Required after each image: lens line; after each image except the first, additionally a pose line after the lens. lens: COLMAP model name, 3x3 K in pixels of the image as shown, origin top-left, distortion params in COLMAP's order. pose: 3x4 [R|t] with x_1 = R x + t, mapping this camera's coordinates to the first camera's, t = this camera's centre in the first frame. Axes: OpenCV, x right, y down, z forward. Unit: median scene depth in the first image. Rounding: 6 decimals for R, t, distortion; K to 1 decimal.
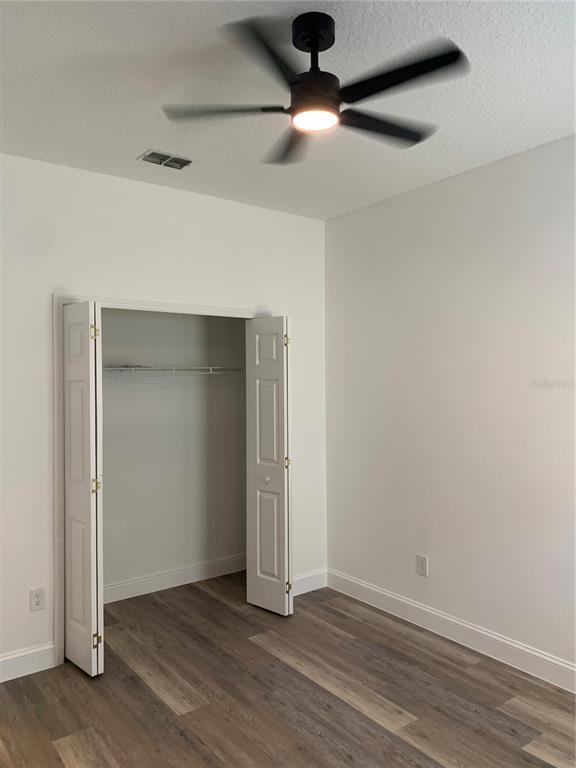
lens RADIAL K [[577.3, 0, 282.3], [0, 577.3, 380.8], [0, 0, 1]] dist [0.019673, -0.035221]
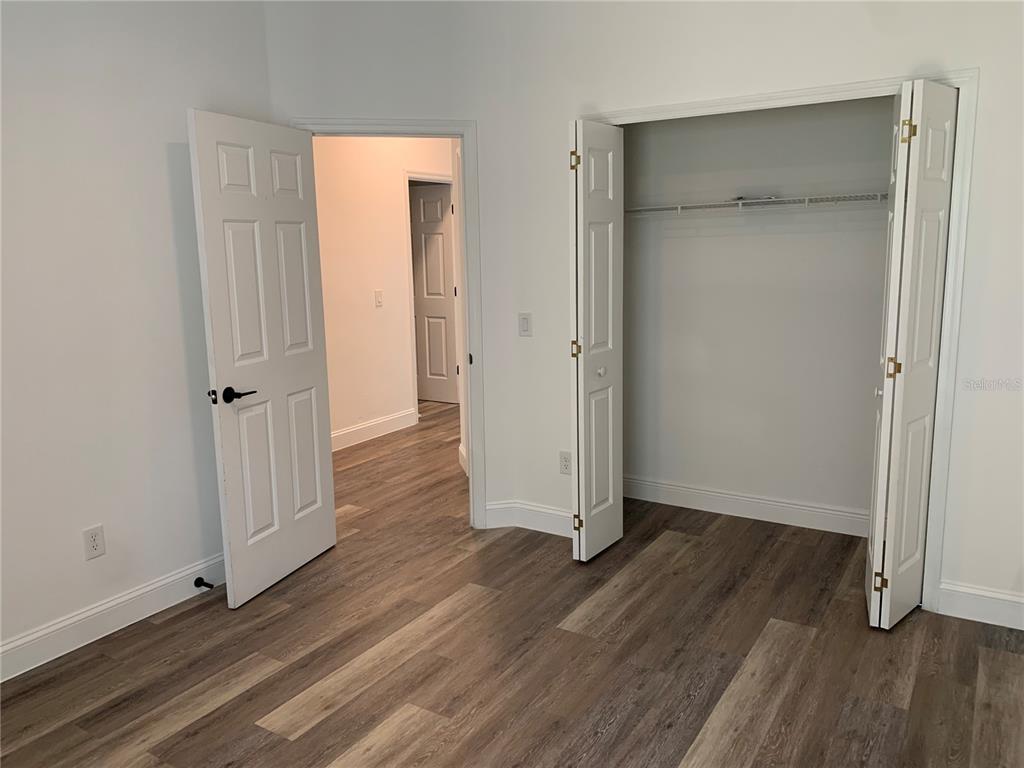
lens RADIAL K [[769.8, 0, 505.4], [0, 769.8, 374.3], [0, 0, 1]] dist [0.019673, -0.035221]
pose [[0.344189, 0.151510, -0.926595, 0.650714], [0.025655, 0.985008, 0.170591, 0.022313], [0.938550, -0.082487, 0.335141, 0.494130]]
